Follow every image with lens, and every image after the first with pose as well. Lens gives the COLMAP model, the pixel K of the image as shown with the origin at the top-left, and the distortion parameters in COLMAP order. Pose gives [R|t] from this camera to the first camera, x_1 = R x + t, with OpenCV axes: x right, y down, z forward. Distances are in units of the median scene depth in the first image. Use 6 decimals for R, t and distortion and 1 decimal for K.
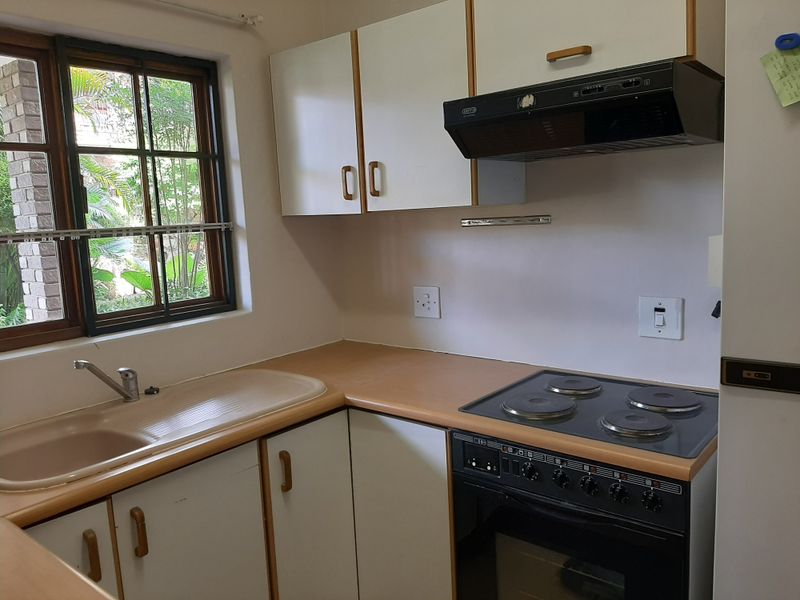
lens RADIAL K [[626.9, 0, 397.7], [0, 626.9, 295.3], [0, 0, 1]] dist [0.062911, -0.106228]
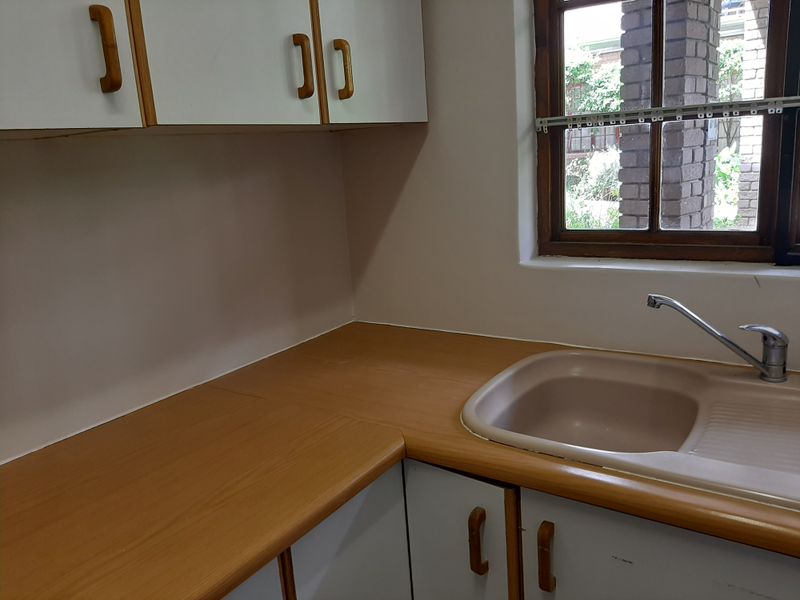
lens RADIAL K [[626.9, 0, 394.8], [0, 626.9, 305.5], [0, 0, 1]] dist [0.062911, -0.106228]
pose [[0.078696, 0.304360, -0.949301, 0.303991], [-0.049291, 0.952277, 0.301228, -0.180337], [0.995679, 0.023086, 0.089943, 1.320248]]
